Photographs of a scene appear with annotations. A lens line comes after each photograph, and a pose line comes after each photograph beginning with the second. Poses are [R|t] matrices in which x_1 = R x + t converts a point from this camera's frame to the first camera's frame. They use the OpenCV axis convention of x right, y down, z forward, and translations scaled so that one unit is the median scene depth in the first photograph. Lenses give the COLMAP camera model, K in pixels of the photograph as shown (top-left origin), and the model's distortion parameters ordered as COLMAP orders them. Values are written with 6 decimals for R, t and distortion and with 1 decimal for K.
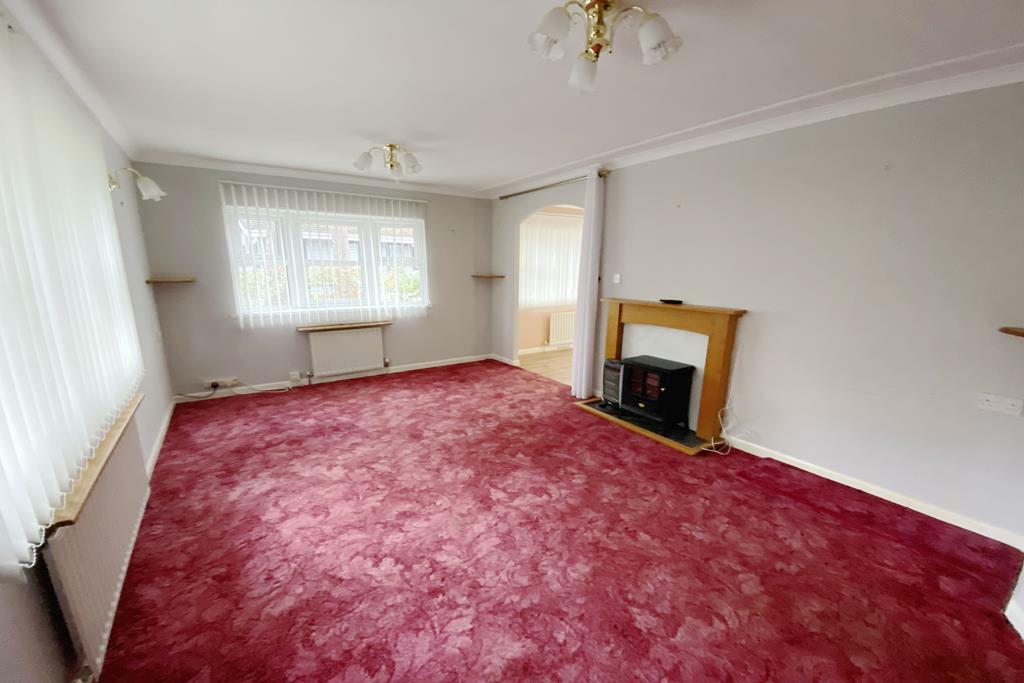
lens RADIAL K [[412.9, 0, 512.0], [0, 412.9, 341.5], [0, 0, 1]] dist [0.001220, -0.000197]
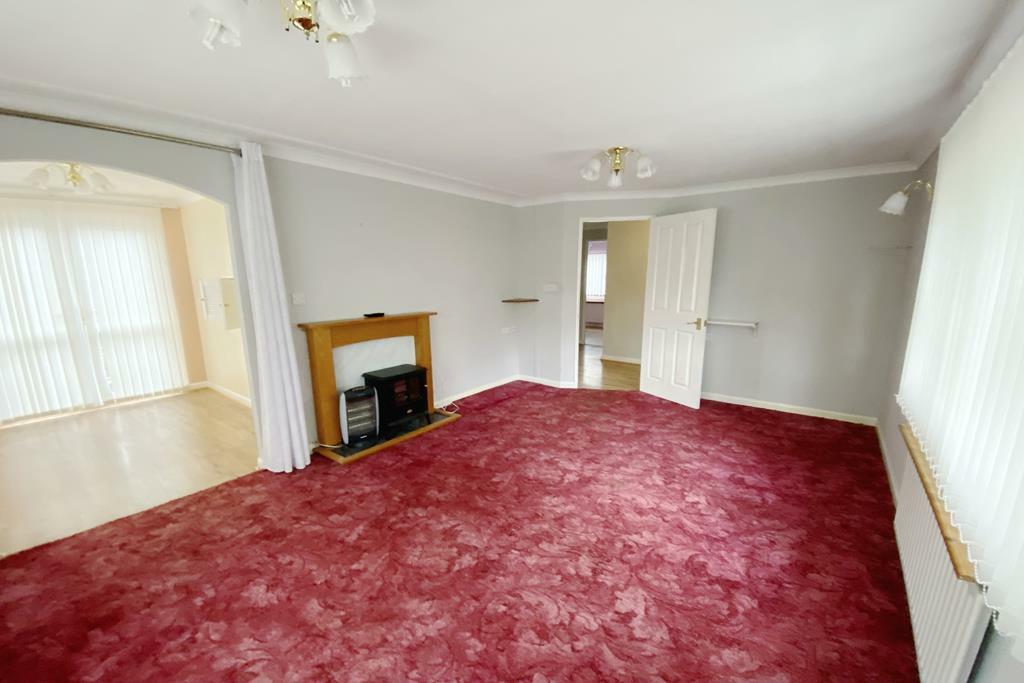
lens RADIAL K [[401.5, 0, 509.8], [0, 401.5, 353.6], [0, 0, 1]] dist [-0.012691, -0.000503]
pose [[-0.296193, -0.200850, 0.933771, -0.859551], [0.190803, 0.945492, 0.263893, -0.258294], [-0.935876, 0.256330, -0.241726, 1.196428]]
